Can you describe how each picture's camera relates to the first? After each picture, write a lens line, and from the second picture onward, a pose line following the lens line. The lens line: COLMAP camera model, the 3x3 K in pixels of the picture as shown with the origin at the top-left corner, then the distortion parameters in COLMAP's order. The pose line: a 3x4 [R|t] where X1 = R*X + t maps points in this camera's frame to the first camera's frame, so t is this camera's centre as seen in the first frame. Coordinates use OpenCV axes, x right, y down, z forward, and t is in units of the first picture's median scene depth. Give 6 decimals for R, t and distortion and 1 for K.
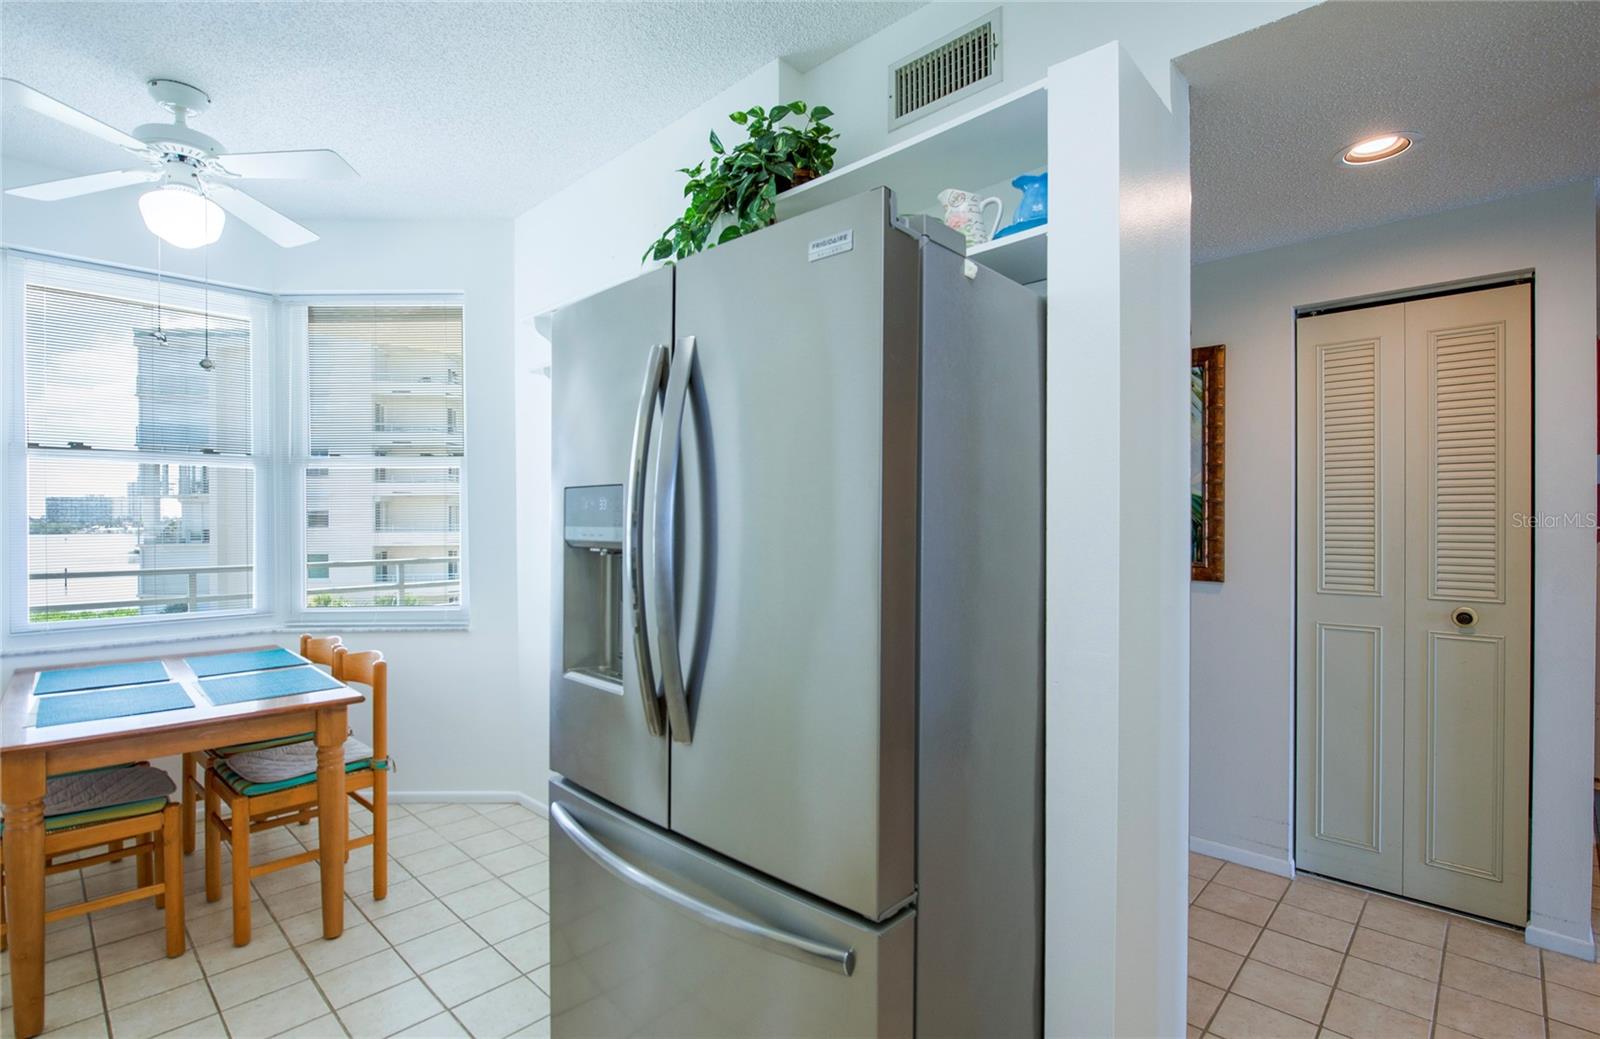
lens RADIAL K [[750.5, 0, 797.8], [0, 750.5, 537.6], [0, 0, 1]] dist [-0.018081, -0.000019]
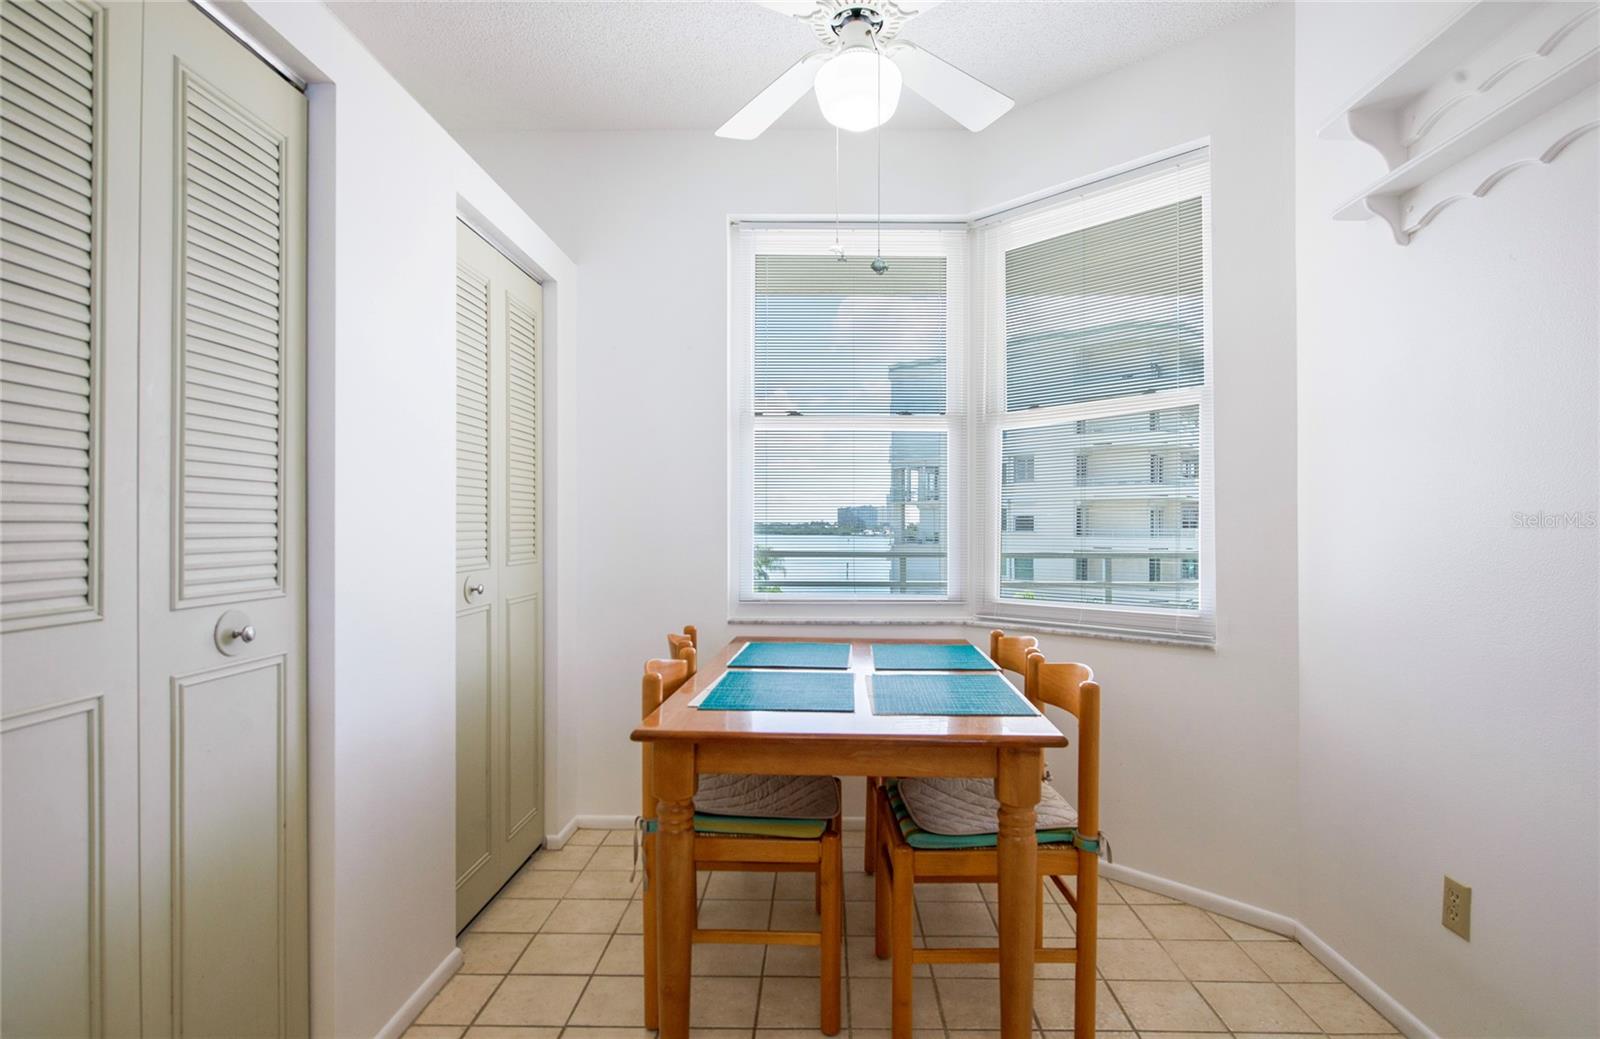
lens RADIAL K [[797.1, 0, 763.9], [0, 797.1, 525.9], [0, 0, 1]] dist [0.000527, 0.000308]
pose [[0.630377, -0.001998, -0.776286, -0.196199], [-0.014989, 0.999779, -0.014745, 0.043098], [0.776144, 0.020930, 0.630208, 0.333070]]
